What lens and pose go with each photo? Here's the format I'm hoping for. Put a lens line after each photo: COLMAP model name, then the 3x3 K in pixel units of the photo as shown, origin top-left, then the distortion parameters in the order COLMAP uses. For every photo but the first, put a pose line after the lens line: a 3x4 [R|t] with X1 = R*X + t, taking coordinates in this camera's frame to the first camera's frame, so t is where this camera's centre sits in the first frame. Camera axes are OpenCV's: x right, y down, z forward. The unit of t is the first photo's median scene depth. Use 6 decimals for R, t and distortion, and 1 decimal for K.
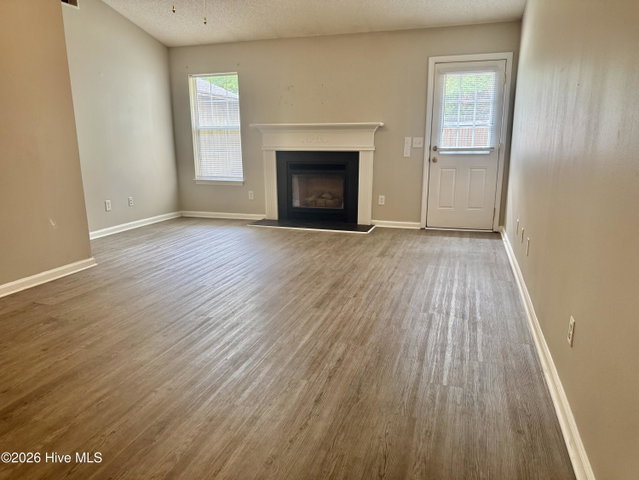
lens RADIAL K [[450.7, 0, 317.4], [0, 450.7, 242.2], [0, 0, 1]] dist [0.084671, -0.115866]
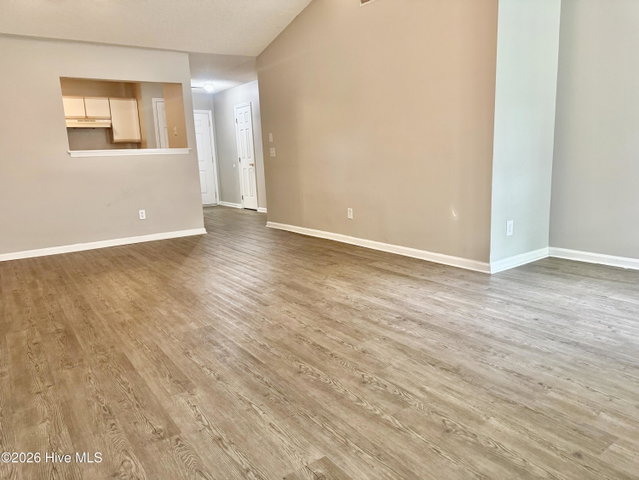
lens RADIAL K [[450.7, 0, 317.4], [0, 450.7, 242.2], [0, 0, 1]] dist [0.084671, -0.115866]
pose [[-0.590353, 0.184615, -0.785749, 0.510192], [-0.136437, 0.936657, 0.322580, -0.315853], [0.795530, 0.297642, -0.527770, 1.512531]]
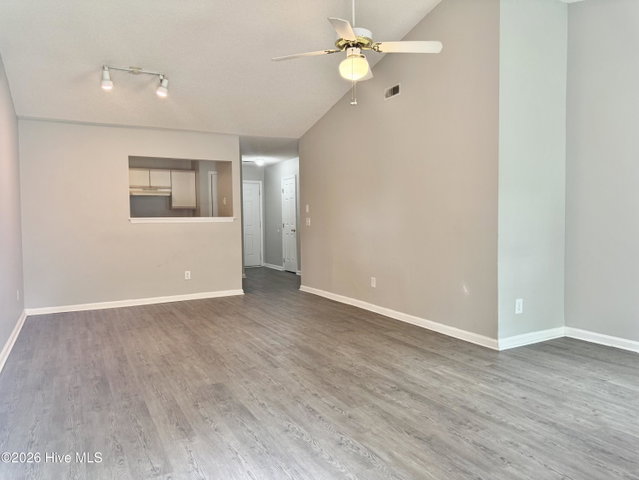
lens RADIAL K [[455.3, 0, 316.5], [0, 455.3, 236.3], [0, 0, 1]] dist [0.046691, -0.064529]
pose [[-0.685752, 0.046855, -0.726326, 0.535975], [-0.144292, 0.969367, 0.198765, -0.383611], [0.713389, 0.241106, -0.657984, 1.648609]]
